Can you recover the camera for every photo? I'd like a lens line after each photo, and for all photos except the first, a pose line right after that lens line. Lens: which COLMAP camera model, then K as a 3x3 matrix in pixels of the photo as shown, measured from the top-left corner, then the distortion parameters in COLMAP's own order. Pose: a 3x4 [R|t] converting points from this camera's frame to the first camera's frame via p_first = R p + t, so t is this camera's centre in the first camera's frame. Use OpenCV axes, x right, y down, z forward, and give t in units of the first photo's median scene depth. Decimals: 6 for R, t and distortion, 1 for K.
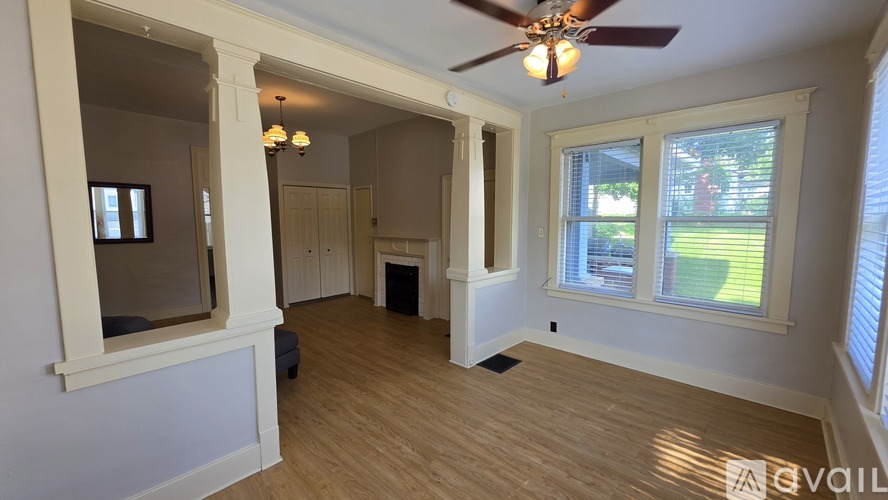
lens RADIAL K [[351.6, 0, 443.1], [0, 351.6, 251.0], [0, 0, 1]] dist [-0.001830, -0.000105]
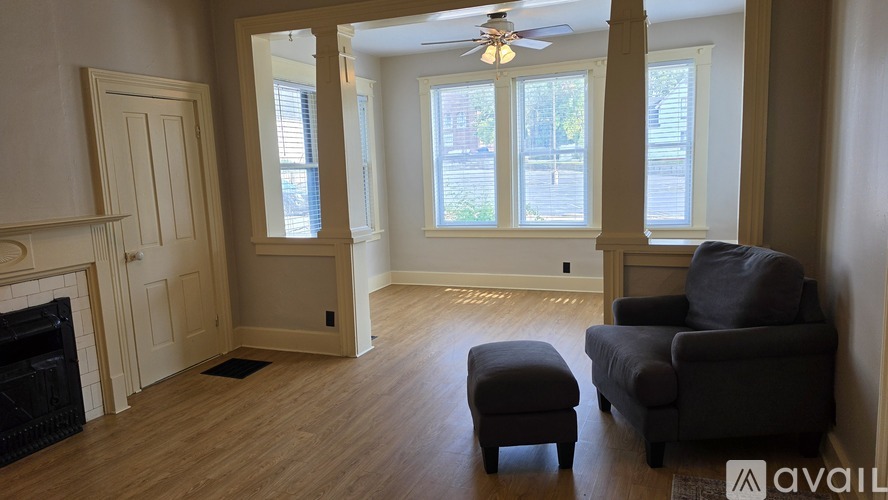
lens RADIAL K [[603.1, 0, 444.4], [0, 603.1, 251.8], [0, 0, 1]] dist [0.001051, 0.000186]
pose [[-0.359597, -0.118513, 0.925551, -1.080359], [0.125029, 0.976837, 0.173656, -0.087429], [-0.924693, 0.178167, -0.336450, 1.110892]]
